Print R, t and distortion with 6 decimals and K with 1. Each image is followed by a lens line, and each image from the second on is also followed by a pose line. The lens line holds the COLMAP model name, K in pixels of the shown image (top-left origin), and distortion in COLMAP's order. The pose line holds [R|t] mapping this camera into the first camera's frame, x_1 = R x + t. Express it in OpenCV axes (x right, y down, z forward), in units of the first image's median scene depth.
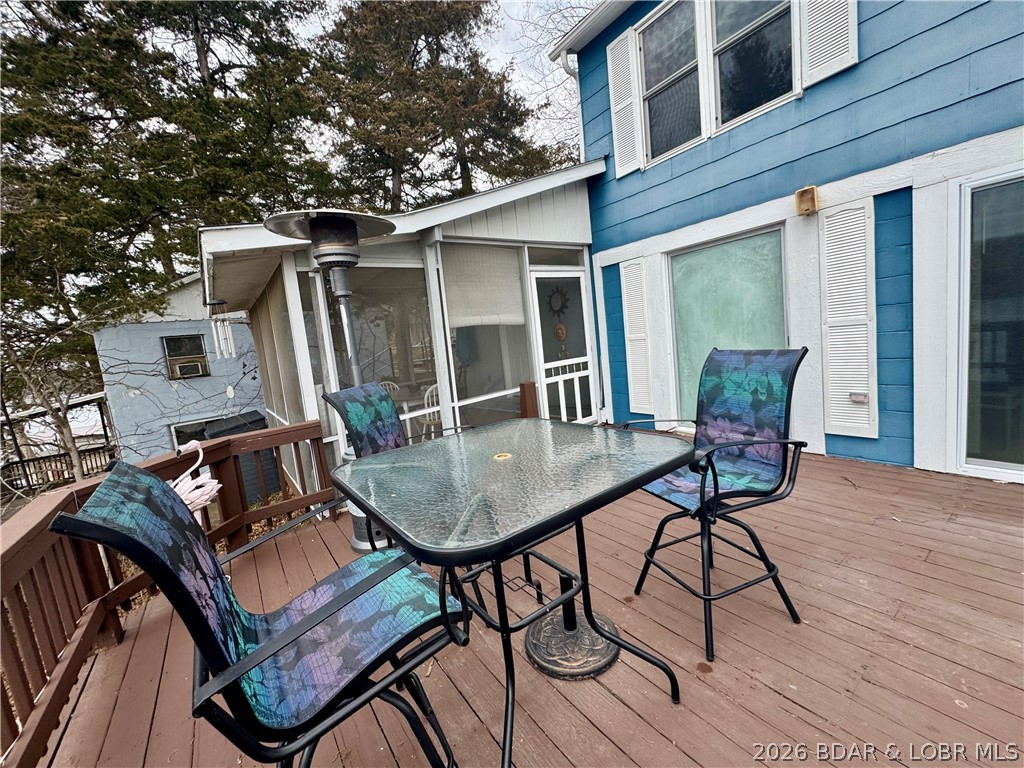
lens RADIAL K [[407.6, 0, 512.0], [0, 407.6, 384.0], [0, 0, 1]] dist [-0.002255, -0.000101]
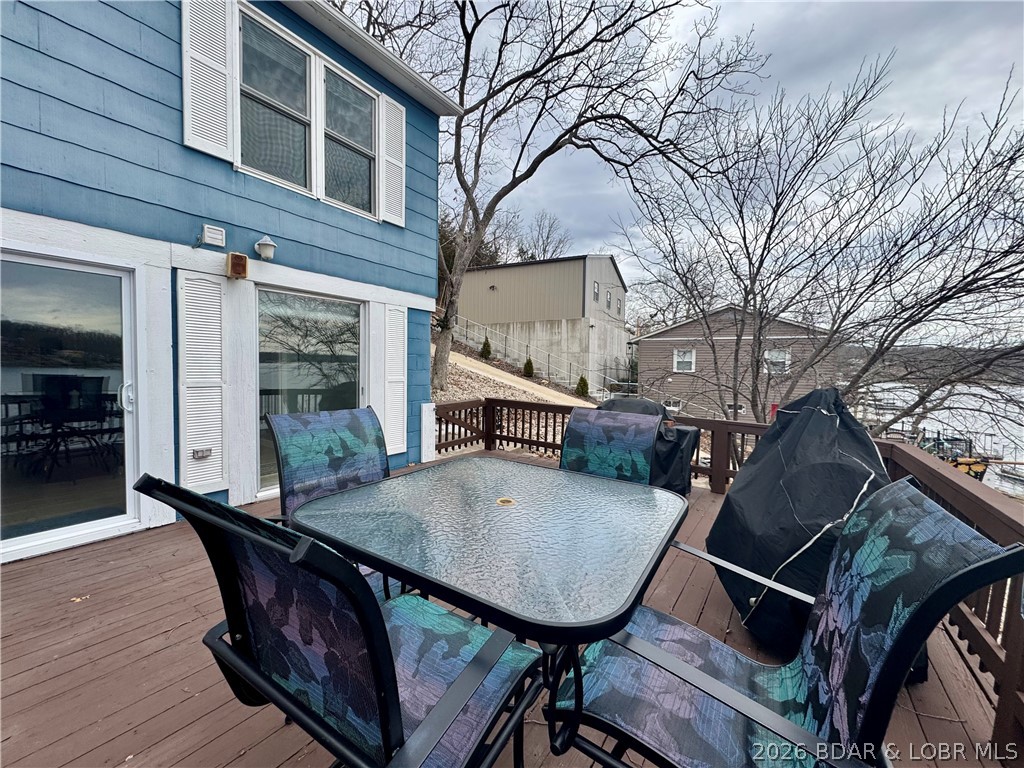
lens RADIAL K [[407.6, 0, 512.0], [0, 407.6, 384.0], [0, 0, 1]] dist [-0.002255, -0.000101]
pose [[-0.336335, 0.063269, 0.939615, -0.639262], [0.120502, 0.992430, -0.023692, -0.048414], [-0.934001, 0.105257, -0.341413, 0.945227]]
